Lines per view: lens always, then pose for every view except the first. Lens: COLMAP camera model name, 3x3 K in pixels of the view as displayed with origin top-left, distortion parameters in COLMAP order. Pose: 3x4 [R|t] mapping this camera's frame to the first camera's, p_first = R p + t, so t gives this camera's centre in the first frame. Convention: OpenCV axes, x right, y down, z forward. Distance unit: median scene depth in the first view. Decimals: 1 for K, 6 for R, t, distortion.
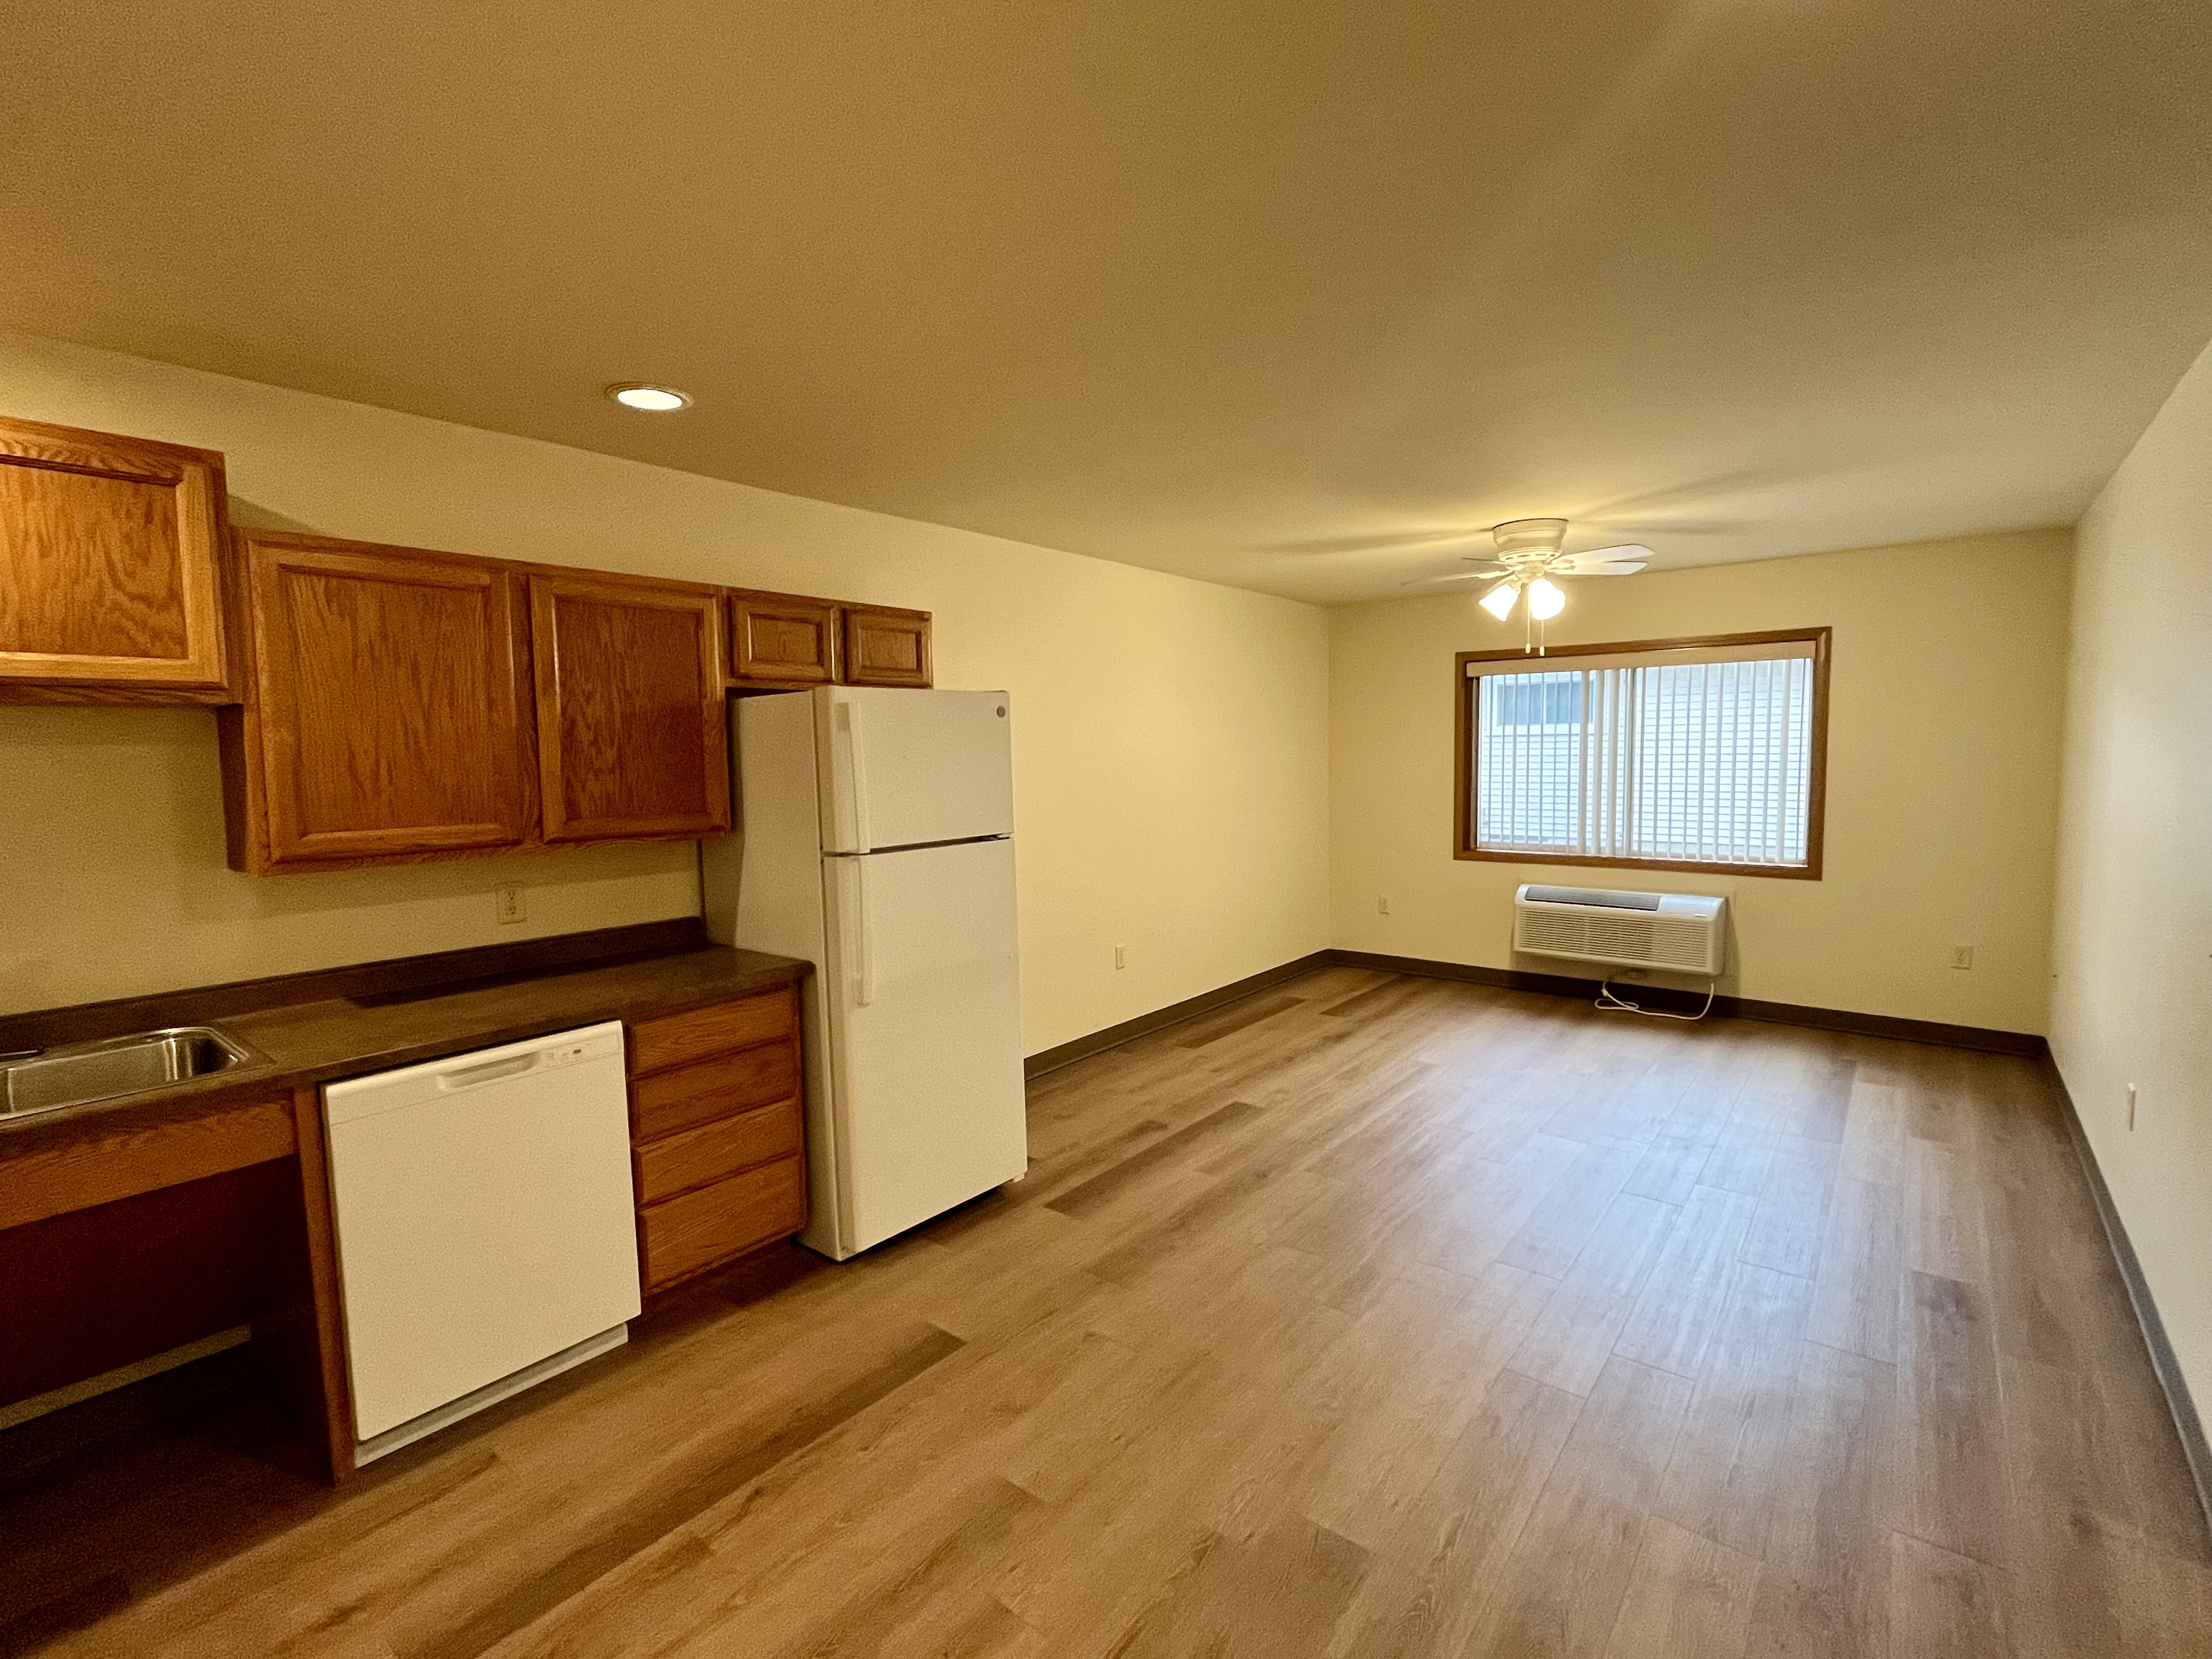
lens RADIAL K [[1019.8, 0, 1110.7], [0, 1019.8, 821.7], [0, 0, 1]] dist [0.002773, 0.000286]
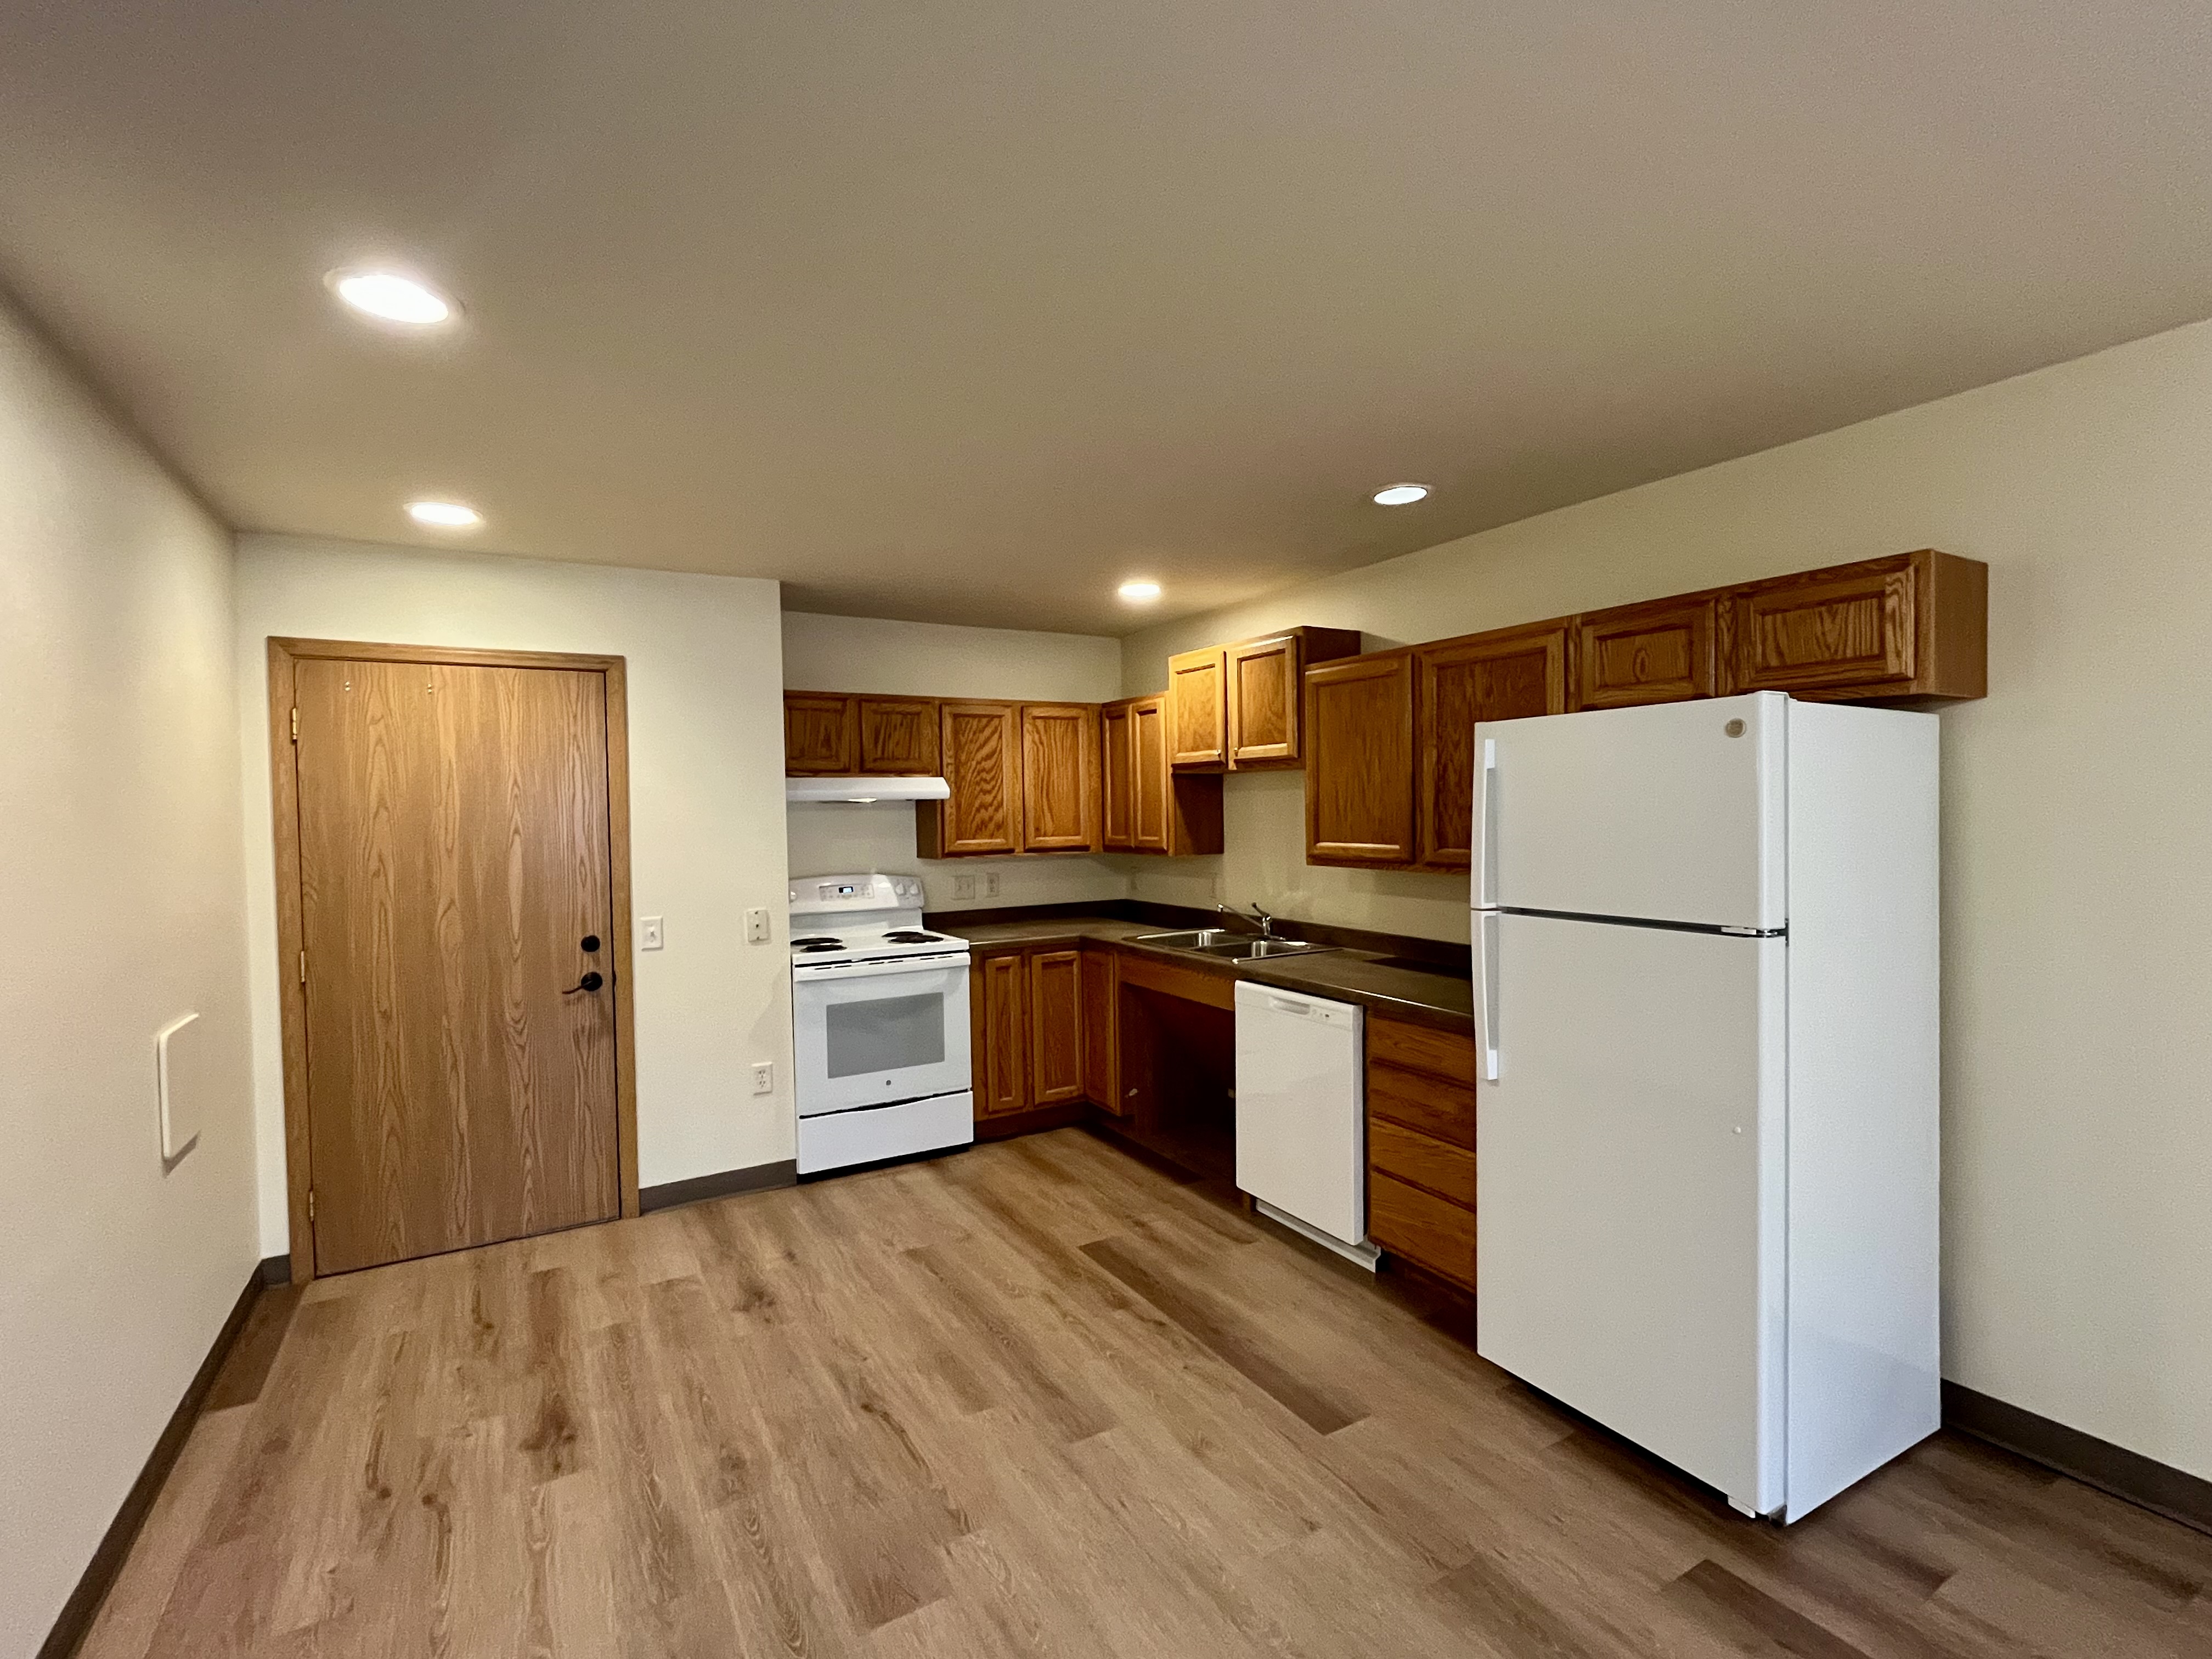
lens RADIAL K [[1019.8, 0, 1101.4], [0, 1019.8, 830.2], [0, 0, 1]] dist [0.002773, 0.000286]
pose [[-0.365030, 0.043270, -0.929990, 0.817606], [-0.048171, 0.996703, 0.065282, -0.091954], [0.929749, 0.068629, -0.361742, 1.179019]]
